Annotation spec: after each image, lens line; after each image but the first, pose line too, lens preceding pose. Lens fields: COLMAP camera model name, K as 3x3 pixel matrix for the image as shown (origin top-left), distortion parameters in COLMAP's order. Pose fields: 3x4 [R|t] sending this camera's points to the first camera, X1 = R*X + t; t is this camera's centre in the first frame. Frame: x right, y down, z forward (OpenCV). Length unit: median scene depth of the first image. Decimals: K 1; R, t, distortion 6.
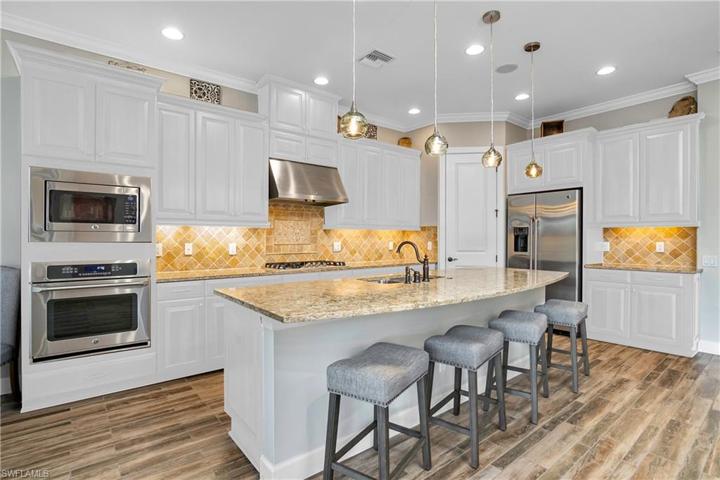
lens RADIAL K [[355.4, 0, 362.7], [0, 355.4, 237.4], [0, 0, 1]] dist [-0.000650, 0.000518]
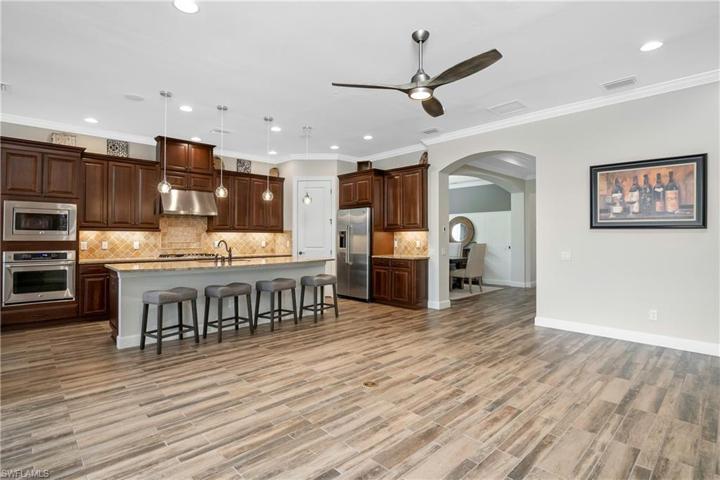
lens RADIAL K [[355.4, 0, 357.5], [0, 355.4, 233.8], [0, 0, 1]] dist [-0.000650, 0.000518]
pose [[0.998313, 0.000715, 0.058052, 0.529025], [-0.000065, 0.999937, -0.011186, -0.001260], [-0.058056, 0.011163, 0.998251, -0.637005]]
